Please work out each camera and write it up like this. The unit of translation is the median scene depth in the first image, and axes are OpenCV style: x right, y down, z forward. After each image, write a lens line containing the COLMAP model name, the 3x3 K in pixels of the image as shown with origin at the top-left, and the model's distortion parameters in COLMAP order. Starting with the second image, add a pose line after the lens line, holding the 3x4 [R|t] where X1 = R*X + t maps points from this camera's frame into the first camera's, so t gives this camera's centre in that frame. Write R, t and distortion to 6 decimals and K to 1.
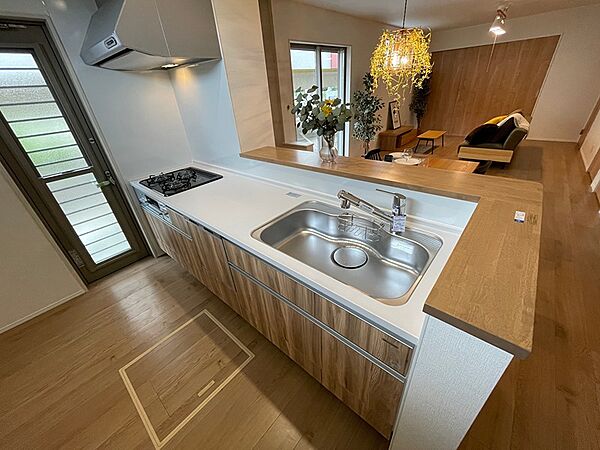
lens RADIAL K [[241.7, 0, 301.9], [0, 241.7, 222.7], [0, 0, 1]] dist [-0.000157, -0.000202]
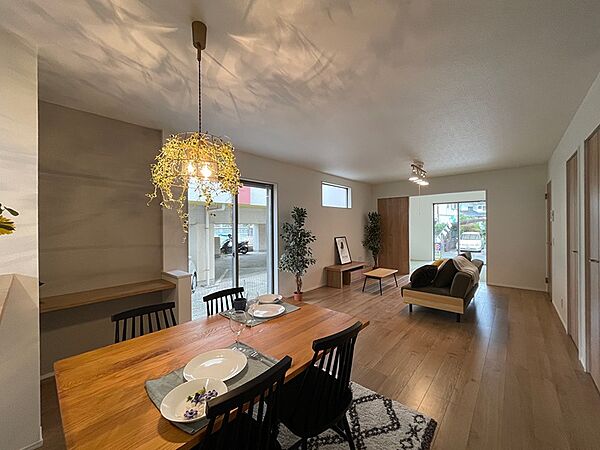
lens RADIAL K [[241.7, 0, 300.8], [0, 241.7, 224.1], [0, 0, 1]] dist [-0.000157, -0.000202]
pose [[0.998101, 0.061027, -0.008431, 0.284002], [-0.057199, 0.867140, -0.494769, -0.073742], [-0.022883, 0.494312, 0.868983, 0.169959]]
